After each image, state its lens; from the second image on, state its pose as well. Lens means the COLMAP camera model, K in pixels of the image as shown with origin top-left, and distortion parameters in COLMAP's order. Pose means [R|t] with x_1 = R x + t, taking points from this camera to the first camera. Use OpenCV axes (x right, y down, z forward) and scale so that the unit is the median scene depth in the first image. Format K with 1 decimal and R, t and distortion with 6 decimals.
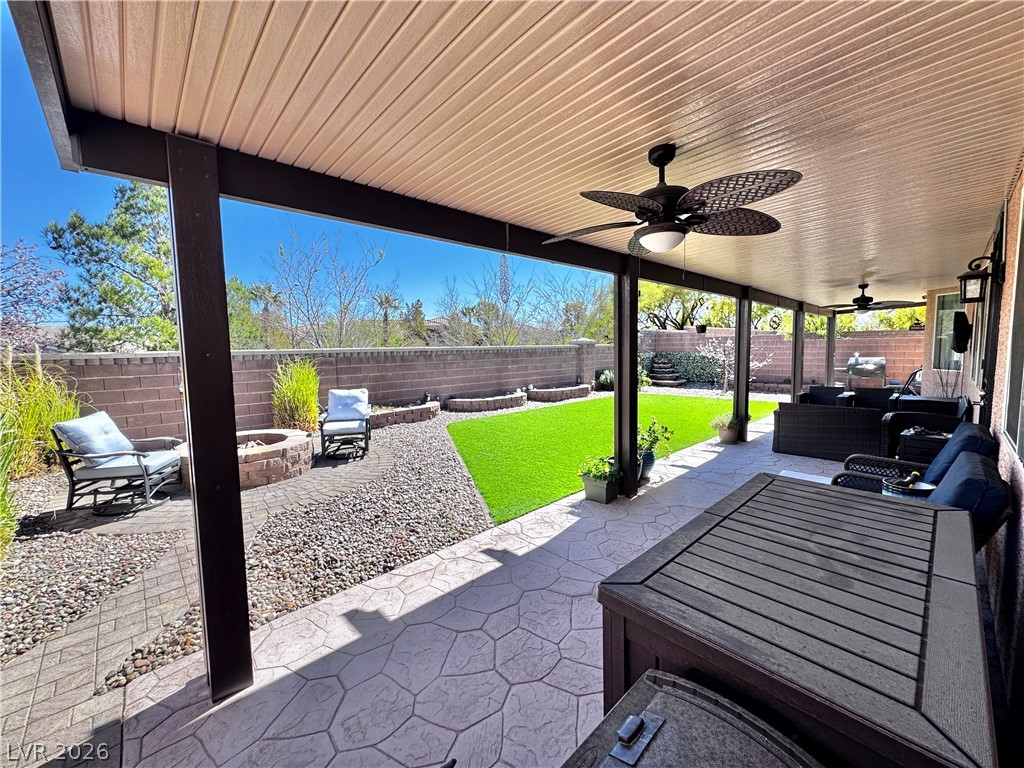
lens RADIAL K [[407.4, 0, 510.0], [0, 407.4, 382.8], [0, 0, 1]] dist [-0.002820, 0.000013]
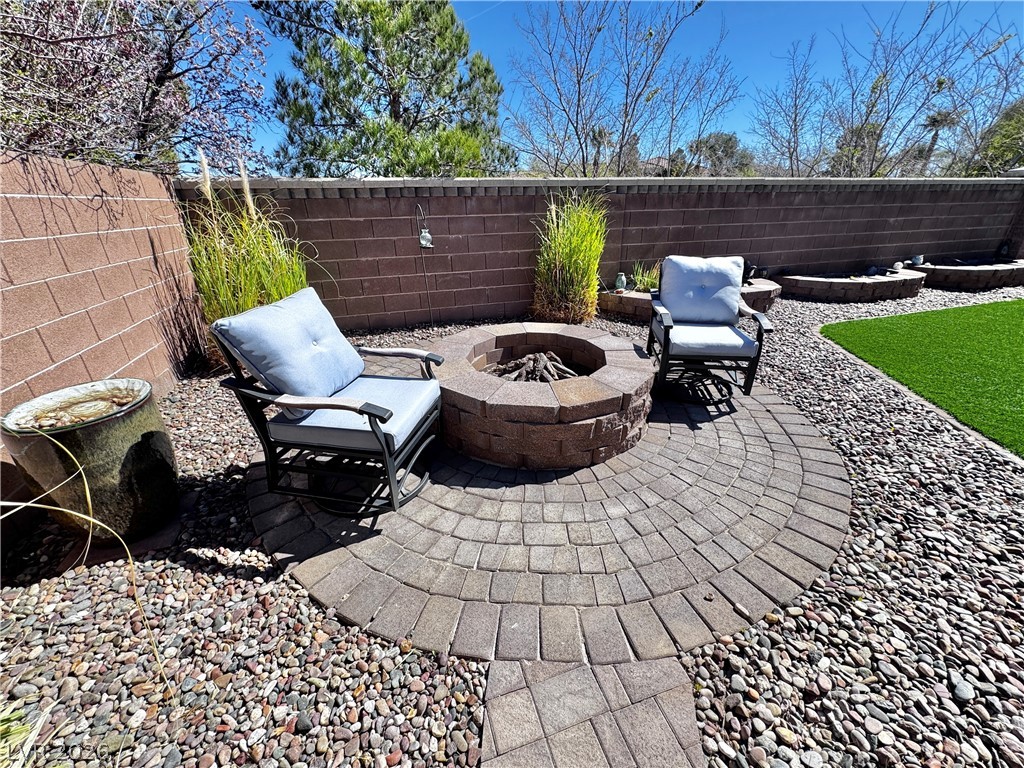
lens RADIAL K [[407.4, 0, 515.0], [0, 407.4, 384.6], [0, 0, 1]] dist [-0.002820, 0.000013]
pose [[0.905242, 0.177583, -0.386006, -0.392708], [-0.037871, 0.938578, 0.342982, 0.001627], [0.423205, -0.295863, 0.856366, 0.449079]]
